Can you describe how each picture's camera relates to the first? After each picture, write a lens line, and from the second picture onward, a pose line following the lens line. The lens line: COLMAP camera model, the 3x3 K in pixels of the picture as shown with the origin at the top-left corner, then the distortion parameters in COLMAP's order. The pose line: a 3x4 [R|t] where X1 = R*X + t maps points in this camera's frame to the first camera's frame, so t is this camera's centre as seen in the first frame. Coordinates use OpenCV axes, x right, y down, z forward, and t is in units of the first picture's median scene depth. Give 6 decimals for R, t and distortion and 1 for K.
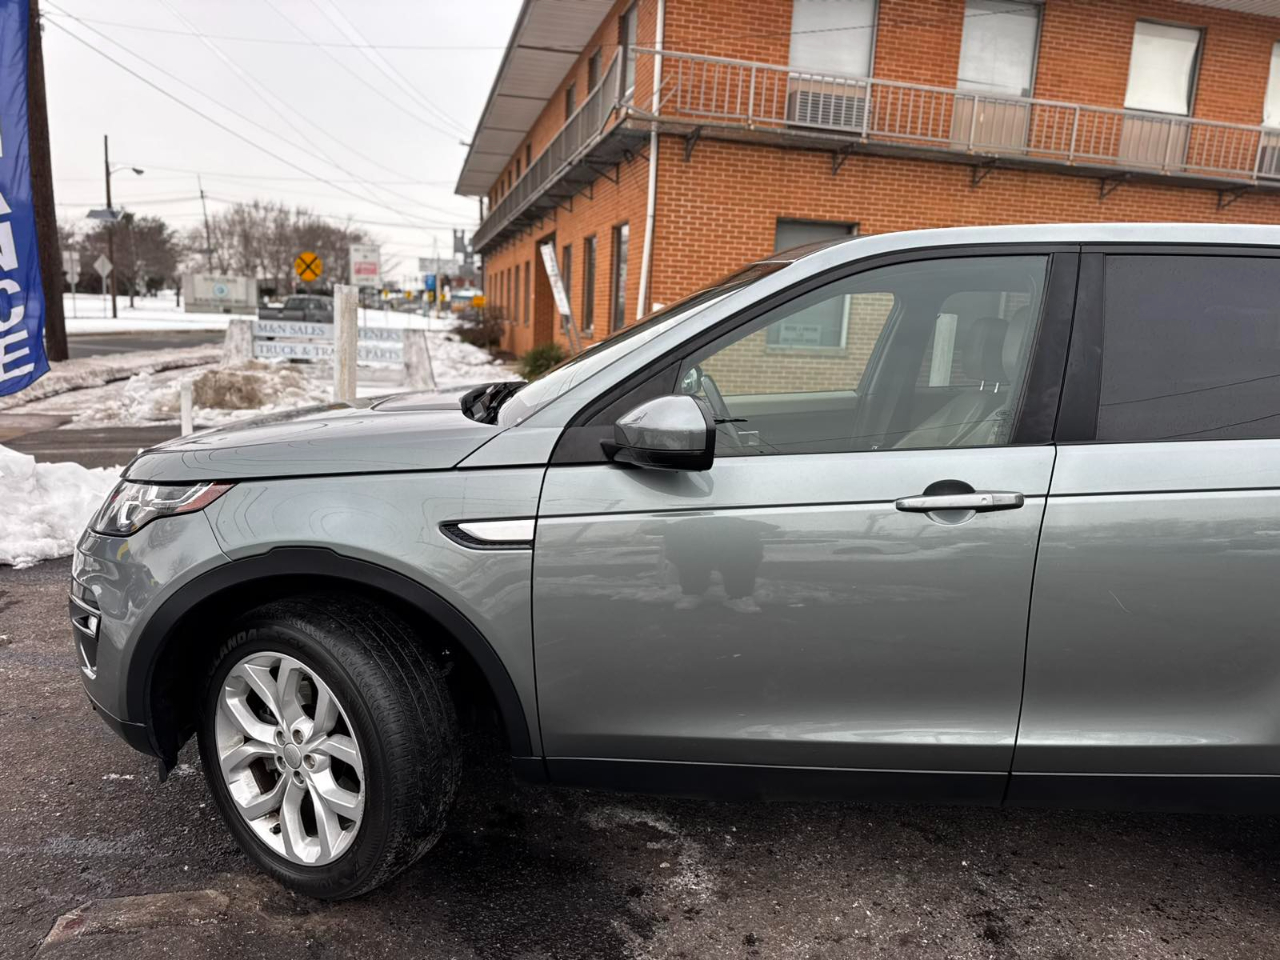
lens RADIAL K [[902.0, 0, 640.0], [0, 902.0, 480.0], [0, 0, 1]] dist [0.028797, -0.031451]
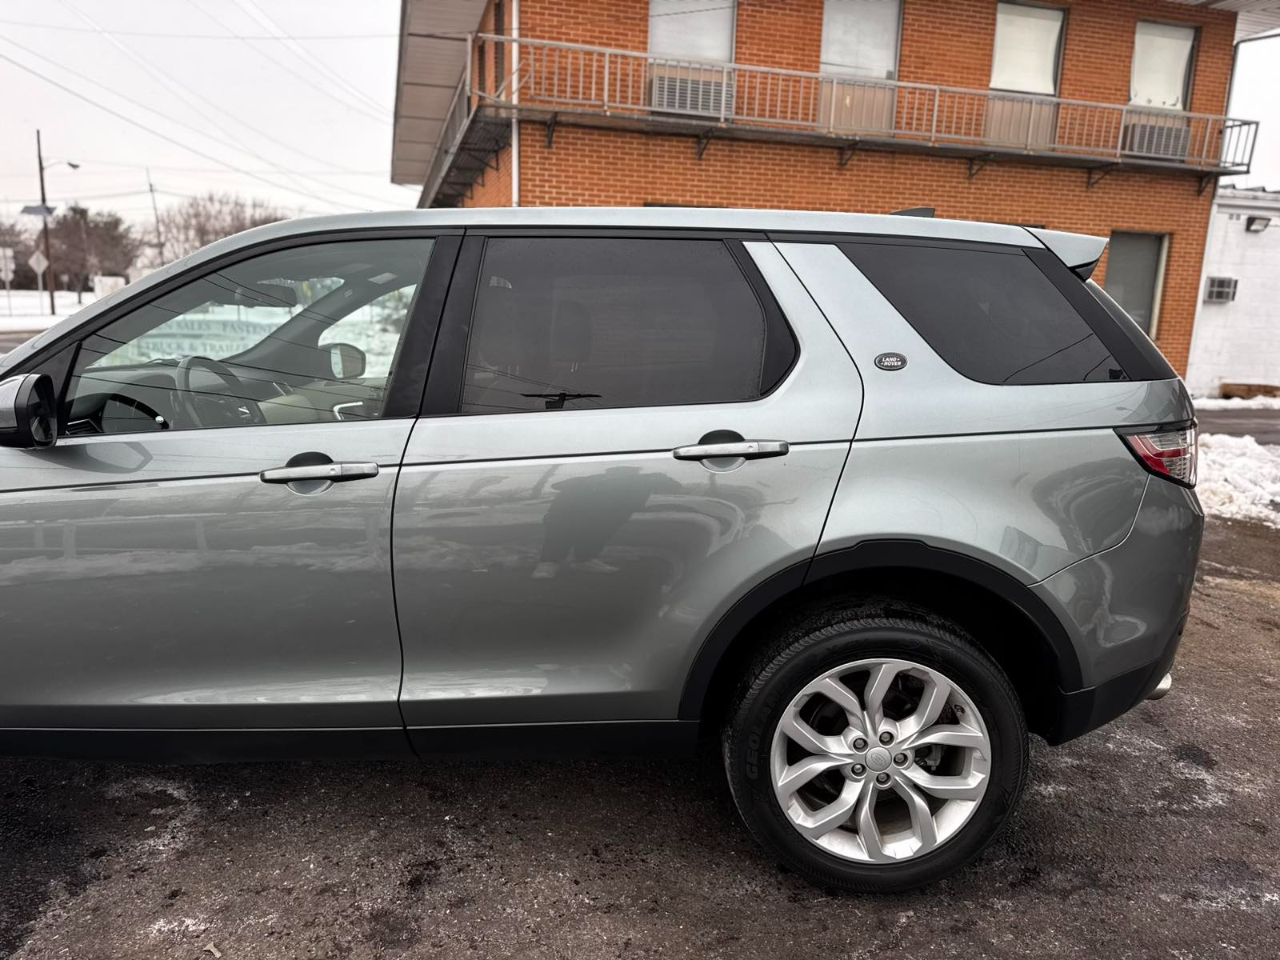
lens RADIAL K [[902.1, 0, 640.4], [0, 902.1, 476.4], [0, 0, 1]] dist [0.030022, -0.033405]
pose [[0.999566, -0.022242, 0.019336, 0.119745], [0.022046, 0.999704, 0.010254, 0.004306], [-0.019558, -0.009823, 0.999760, -0.010916]]
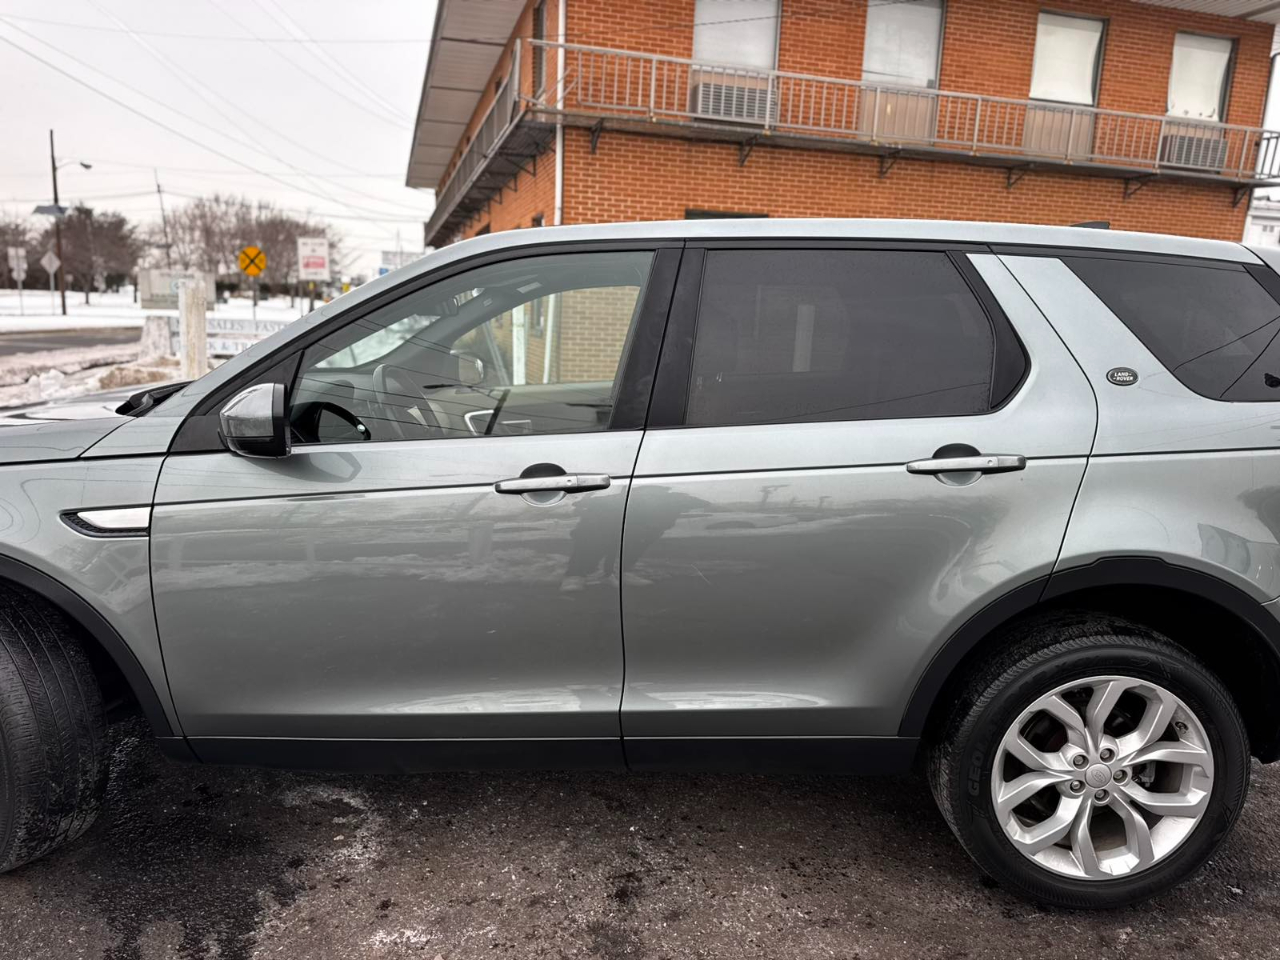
lens RADIAL K [[902.0, 0, 640.0], [0, 902.0, 480.0], [0, 0, 1]] dist [0.028797, -0.031451]
pose [[0.999660, -0.013792, 0.022122, 0.073292], [0.013595, 0.999867, 0.009001, 0.001910], [-0.022243, -0.008697, 0.999715, -0.009334]]
